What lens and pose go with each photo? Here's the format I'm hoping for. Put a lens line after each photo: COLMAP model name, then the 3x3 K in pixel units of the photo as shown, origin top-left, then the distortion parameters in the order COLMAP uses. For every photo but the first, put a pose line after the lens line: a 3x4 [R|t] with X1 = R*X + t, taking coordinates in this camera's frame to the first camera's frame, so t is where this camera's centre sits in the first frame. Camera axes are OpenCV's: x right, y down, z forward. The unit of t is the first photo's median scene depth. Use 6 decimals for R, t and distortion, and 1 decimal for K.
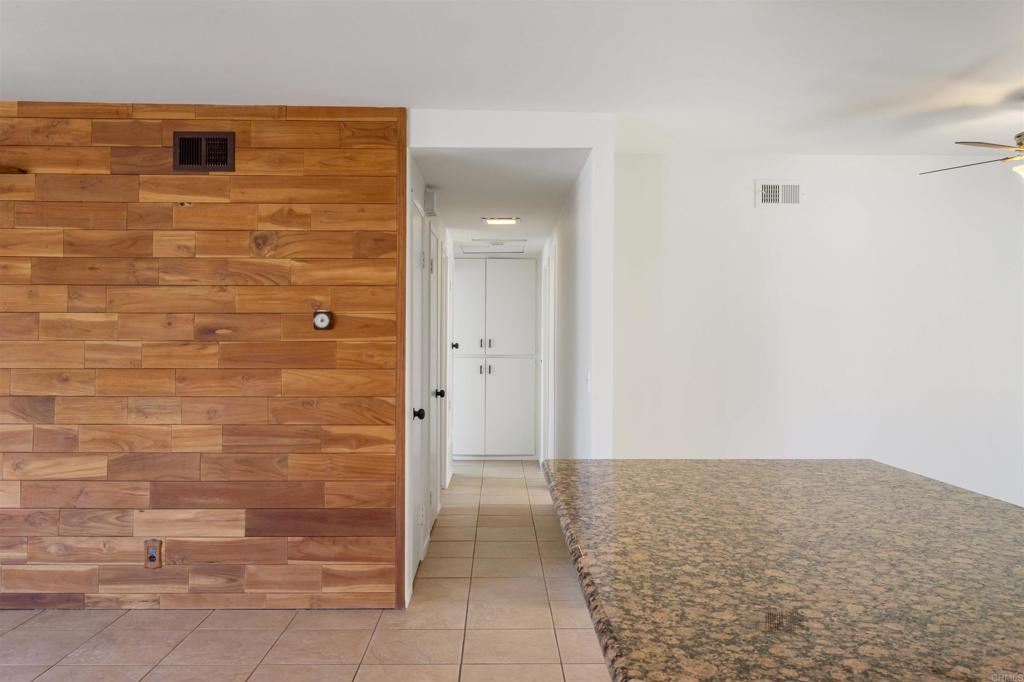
lens RADIAL K [[860.9, 0, 511.8], [0, 860.9, 322.8], [0, 0, 1]] dist [0.007059, 0.003896]
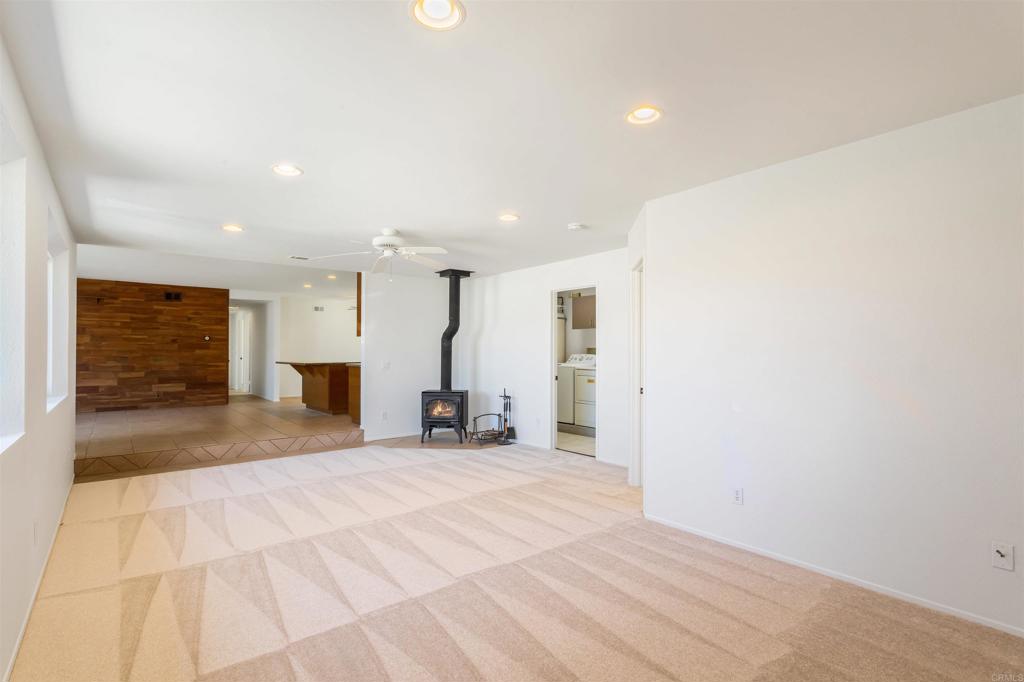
lens RADIAL K [[492.1, 0, 505.3], [0, 492.1, 343.8], [0, 0, 1]] dist [0.003622, 0.000510]
pose [[0.799963, 0.004468, 0.600033, -0.500992], [-0.012772, 0.999873, 0.009582, -0.017471], [-0.599913, -0.015329, 0.799918, -1.833633]]
